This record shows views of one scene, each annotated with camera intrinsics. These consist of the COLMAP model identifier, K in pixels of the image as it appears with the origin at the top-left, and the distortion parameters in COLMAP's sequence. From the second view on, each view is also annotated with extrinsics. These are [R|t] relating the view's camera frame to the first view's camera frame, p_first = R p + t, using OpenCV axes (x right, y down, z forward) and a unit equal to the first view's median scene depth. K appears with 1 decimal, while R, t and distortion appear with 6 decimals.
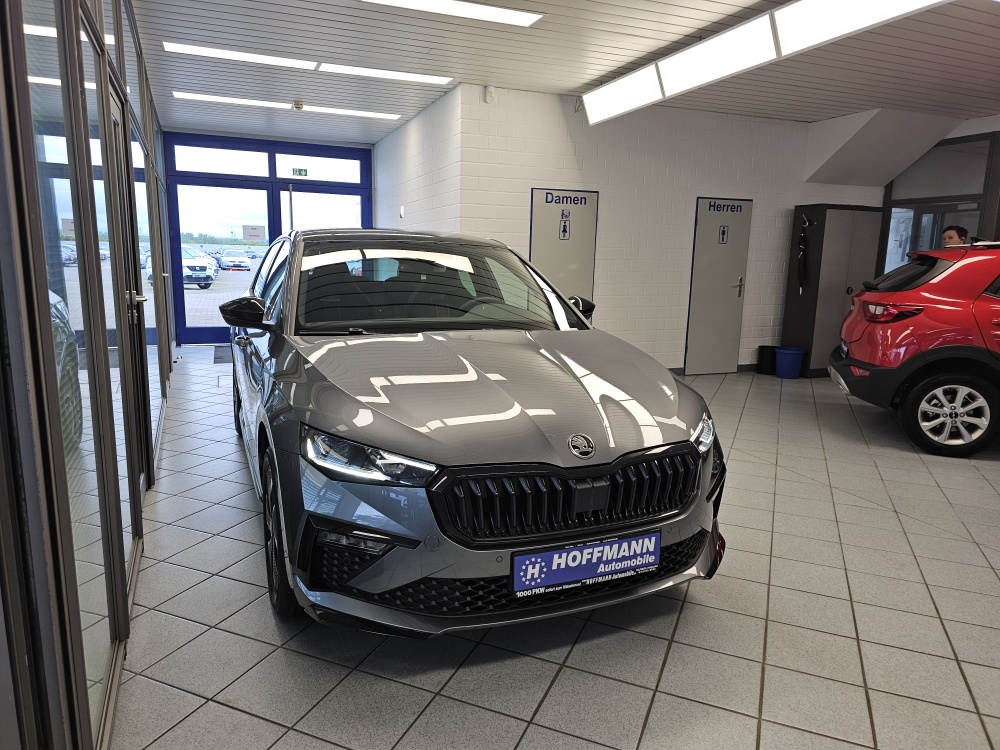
lens RADIAL K [[677.2, 0, 510.8], [0, 677.2, 381.5], [0, 0, 1]] dist [0.053593, -0.054732]
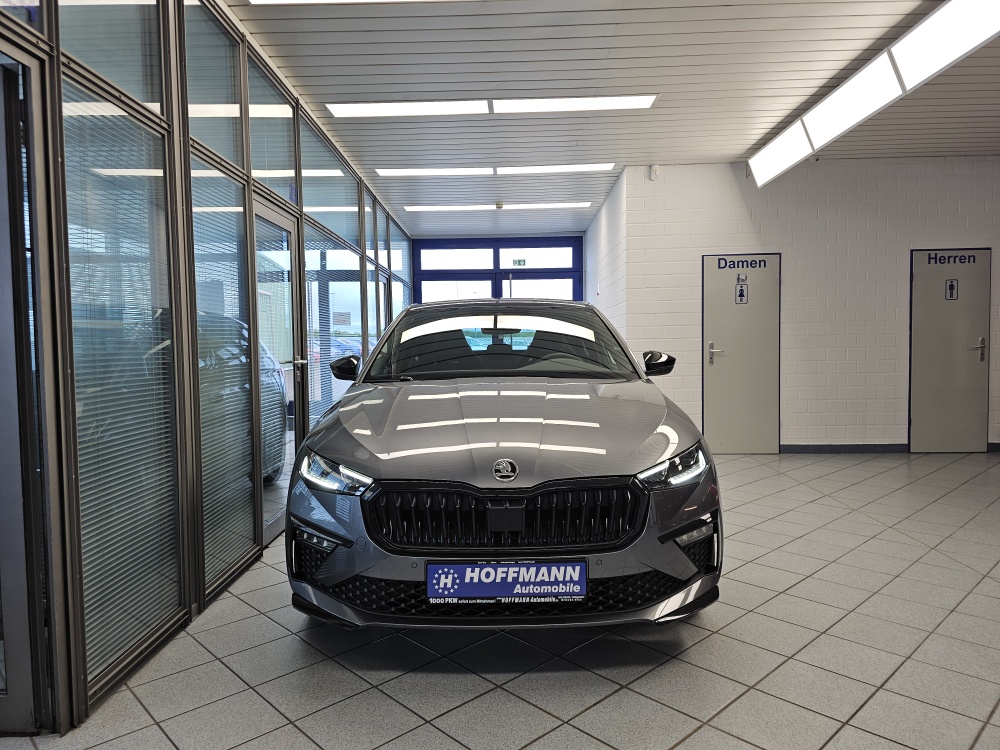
lens RADIAL K [[677.2, 0, 497.6], [0, 677.2, 370.5], [0, 0, 1]] dist [0.053593, -0.054732]
pose [[0.914981, -0.018271, -0.403083, 0.324337], [-0.037163, 0.990912, -0.129275, 0.046879], [0.401782, 0.133264, 0.905987, -0.005458]]
